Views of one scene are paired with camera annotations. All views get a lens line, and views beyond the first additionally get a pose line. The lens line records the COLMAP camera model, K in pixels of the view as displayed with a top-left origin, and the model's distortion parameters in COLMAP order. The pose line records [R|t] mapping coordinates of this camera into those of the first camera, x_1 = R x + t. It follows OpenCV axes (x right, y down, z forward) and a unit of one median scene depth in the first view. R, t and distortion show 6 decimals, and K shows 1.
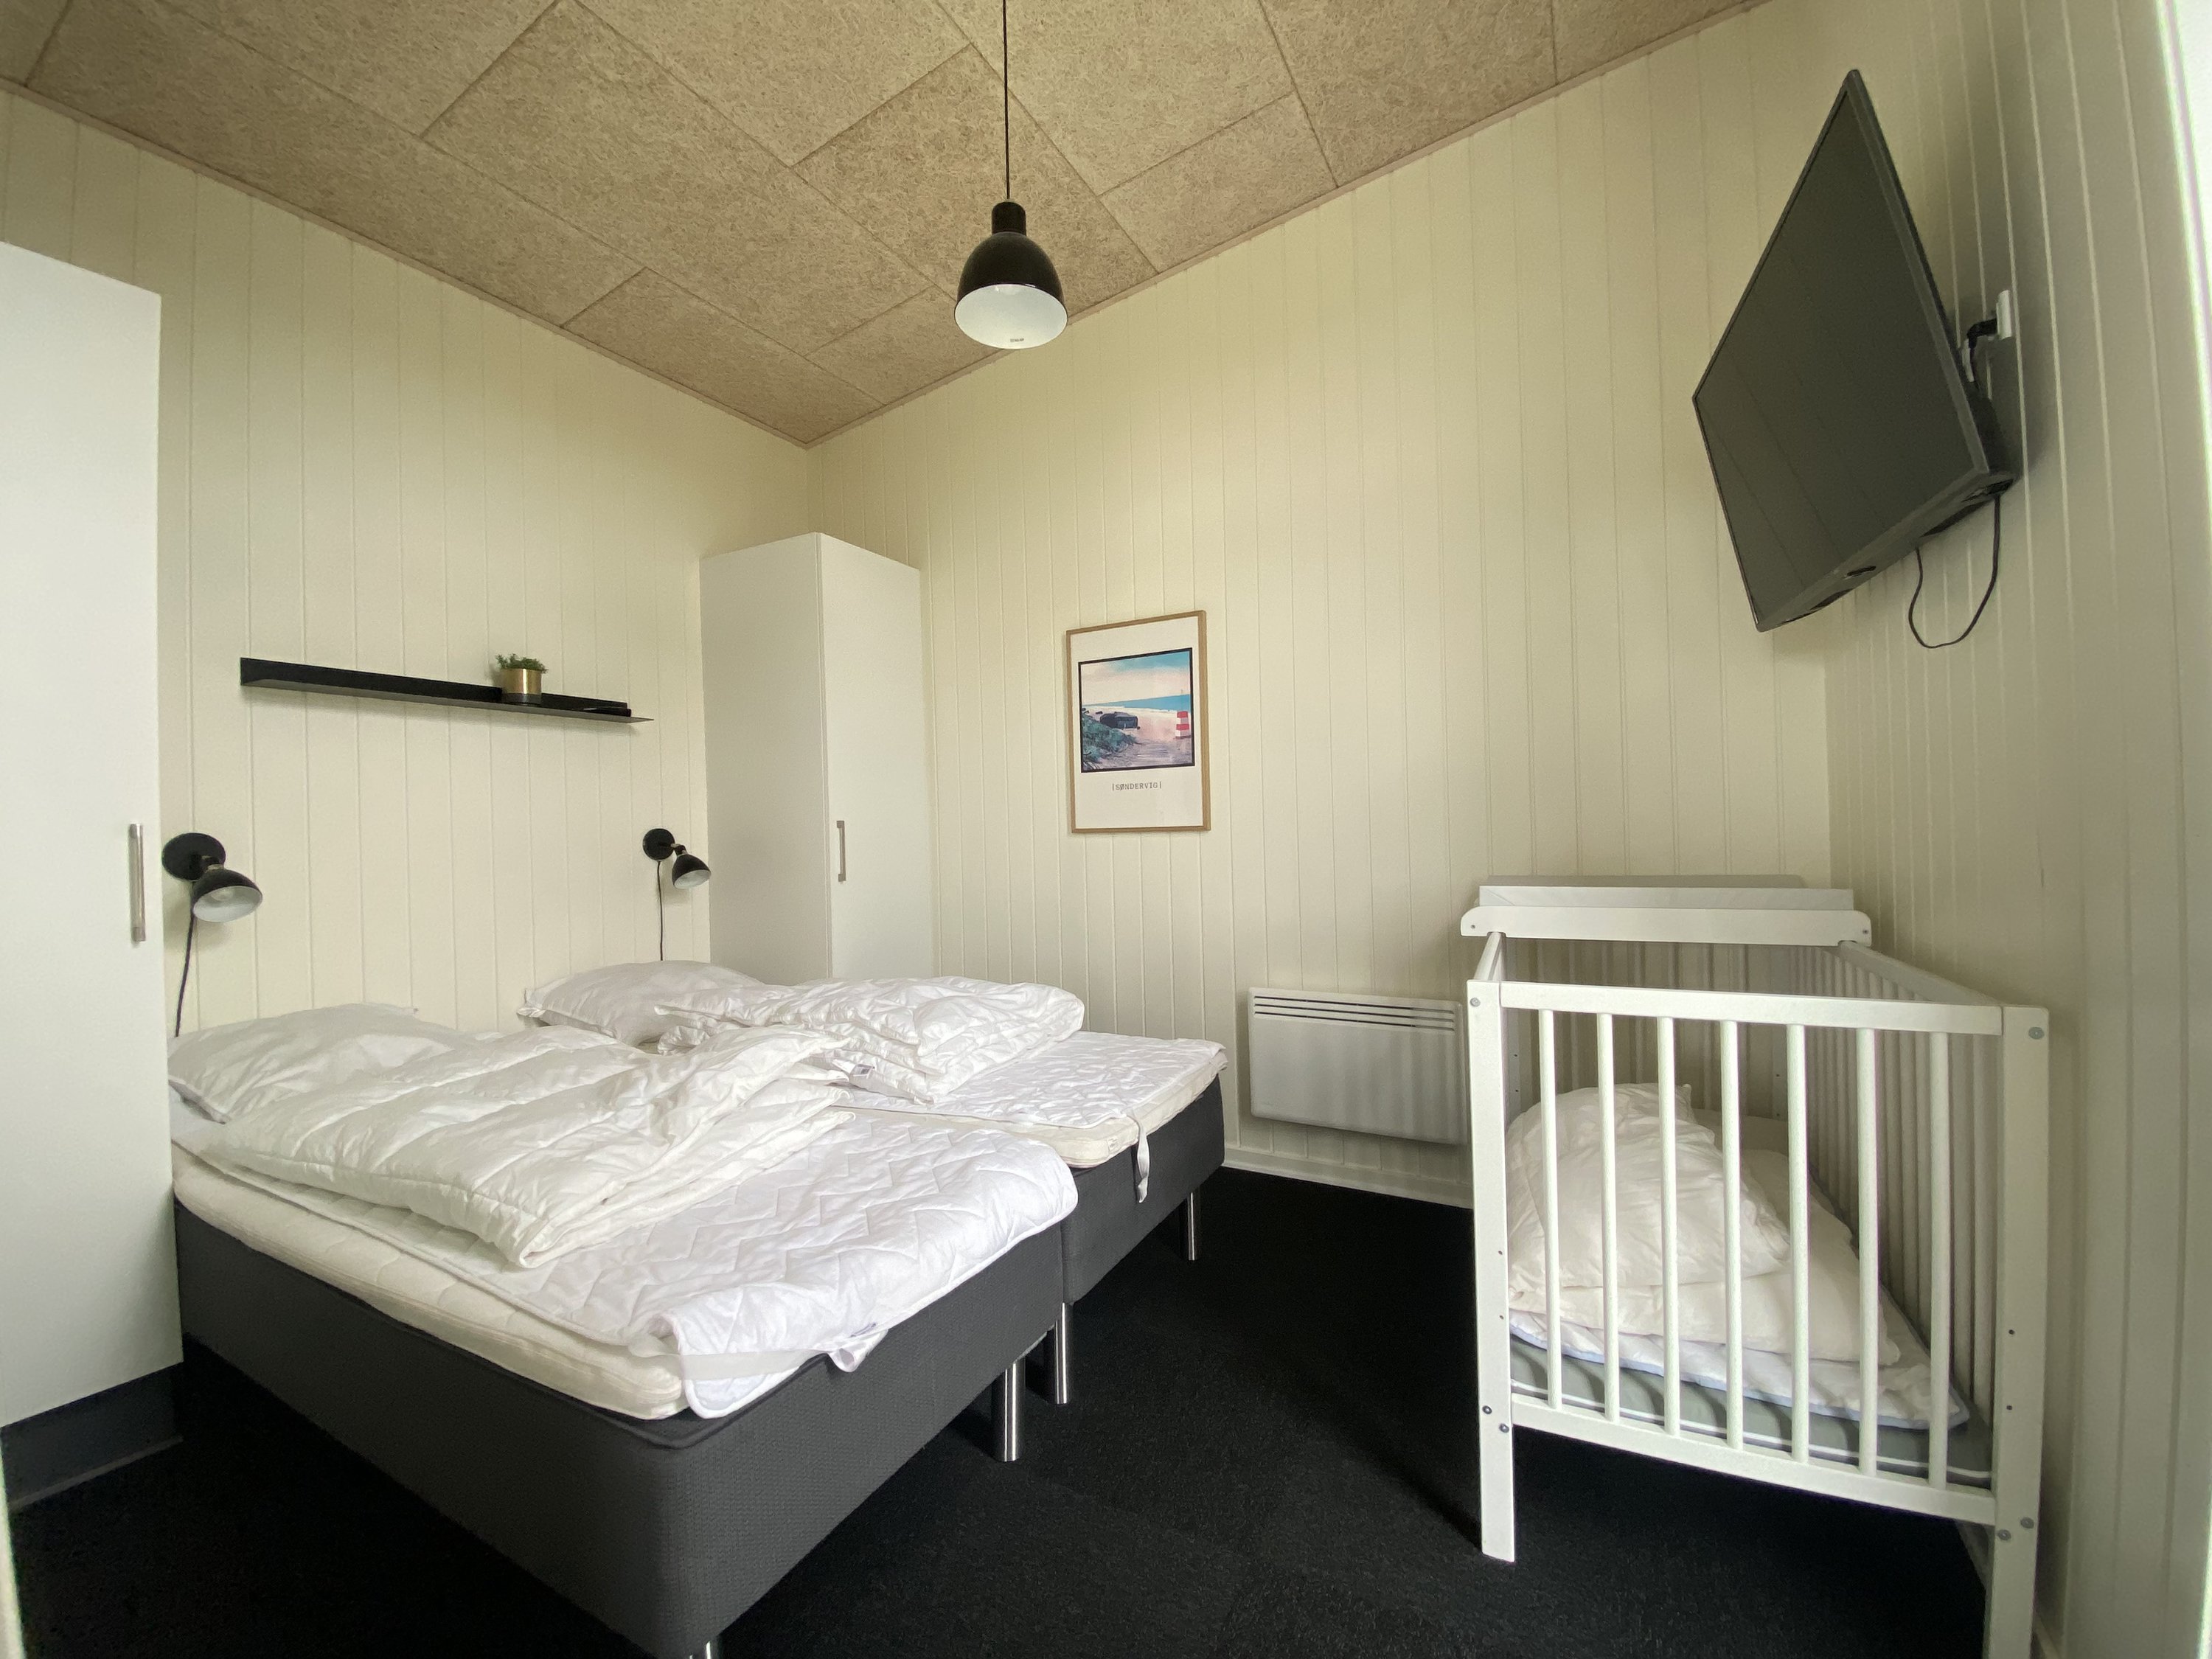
lens RADIAL K [[891.6, 0, 1102.5], [0, 891.6, 837.2], [0, 0, 1]] dist [0.002890, -0.000003]
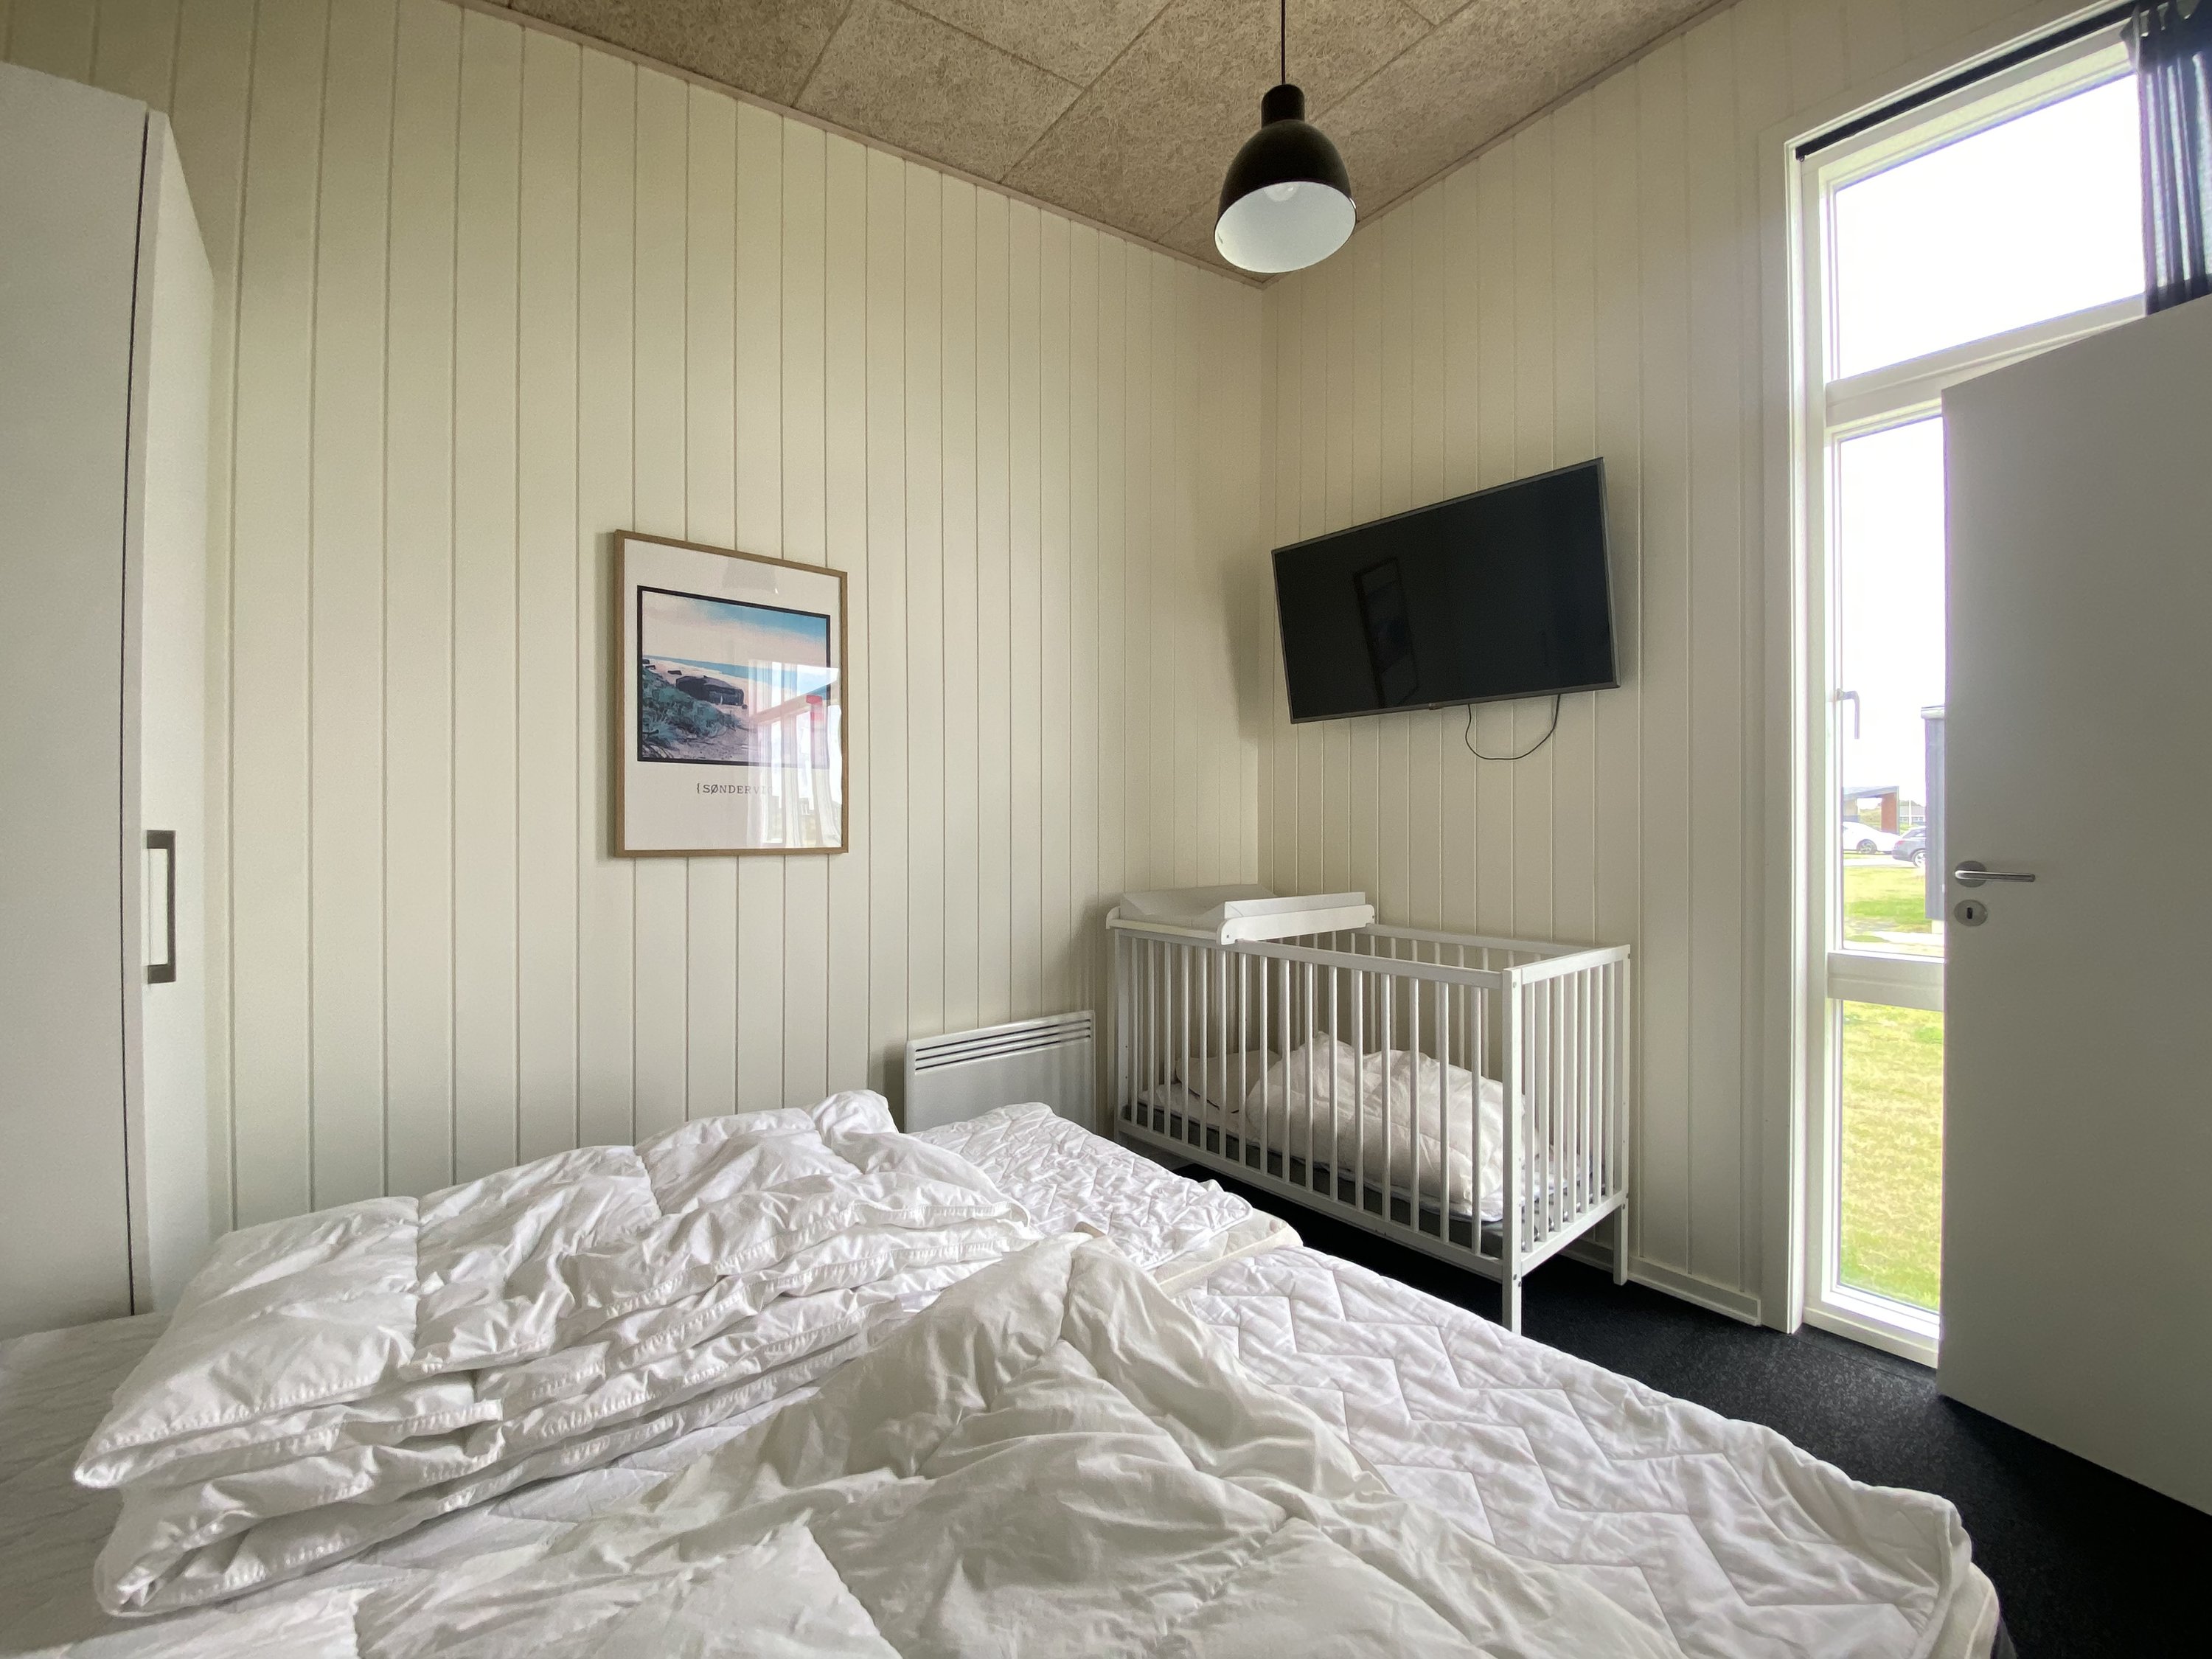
lens RADIAL K [[904.7, 0, 1102.3], [0, 904.7, 829.0], [0, 0, 1]] dist [-0.001399, -0.000143]
pose [[0.367254, 0.020769, 0.929889, -0.511948], [-0.003468, 0.999774, -0.020961, -0.012101], [-0.930114, 0.004473, 0.367244, 0.473230]]
